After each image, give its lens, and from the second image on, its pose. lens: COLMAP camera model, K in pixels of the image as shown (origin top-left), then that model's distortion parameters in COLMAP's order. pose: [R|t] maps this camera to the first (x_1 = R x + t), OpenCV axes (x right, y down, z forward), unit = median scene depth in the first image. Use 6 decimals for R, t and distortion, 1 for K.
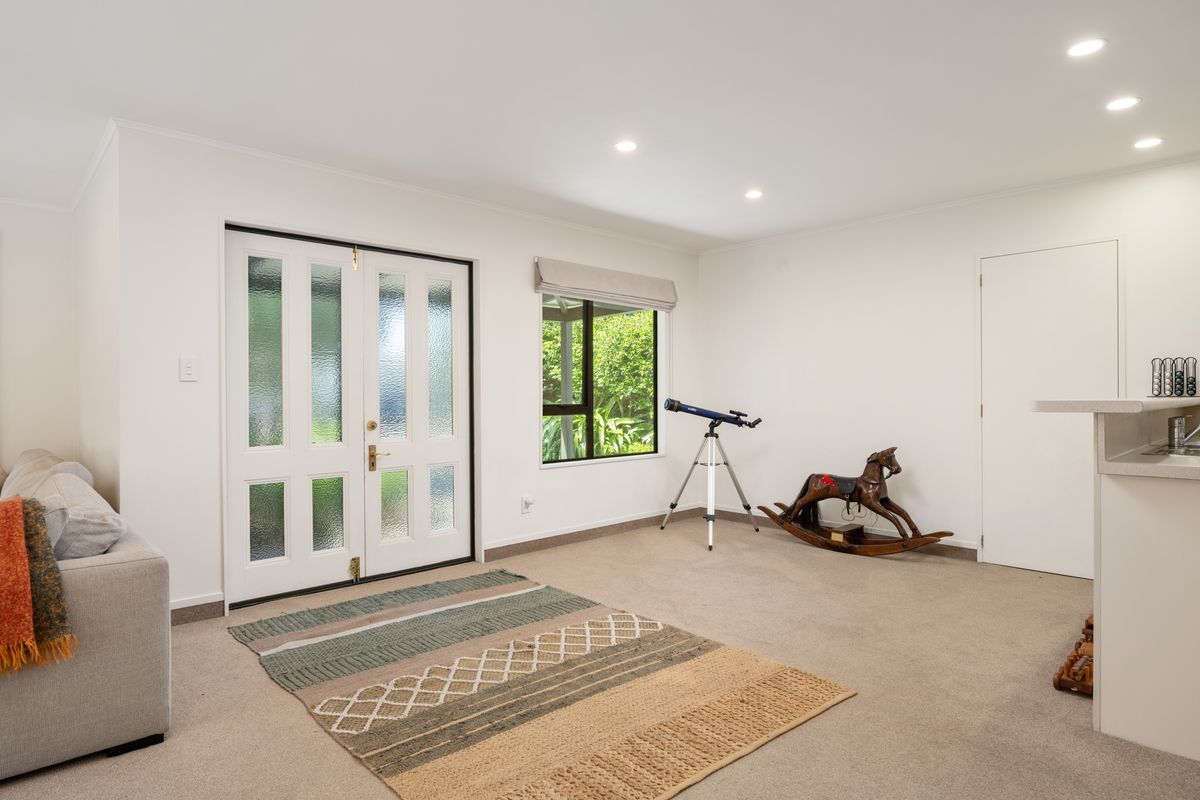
lens RADIAL K [[662.2, 0, 589.8], [0, 662.2, 398.0], [0, 0, 1]] dist [0.000180, -0.002789]
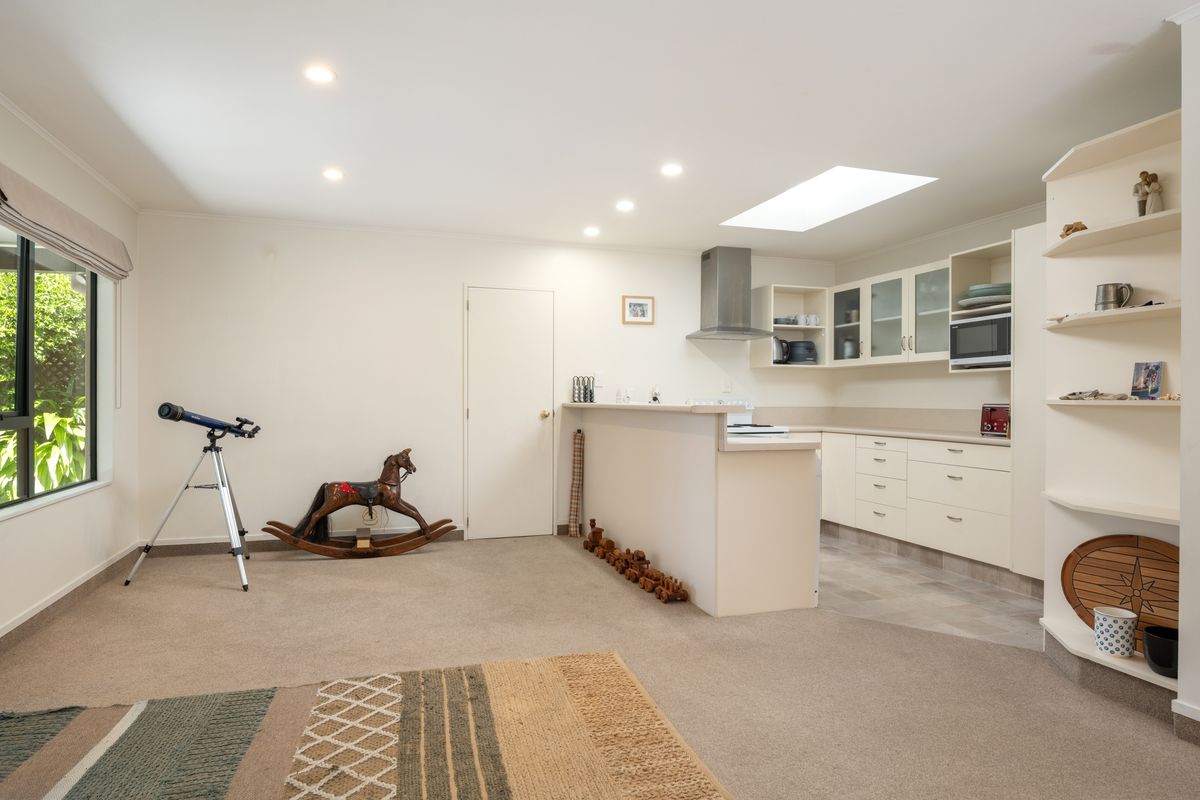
lens RADIAL K [[634.9, 0, 593.7], [0, 634.9, 400.0], [0, 0, 1]] dist [0.002034, -0.004004]
pose [[0.440256, 0.004863, 0.897859, -0.402879], [-0.002321, 0.999988, -0.004278, -0.001110], [-0.897869, -0.000201, 0.440262, 0.339089]]
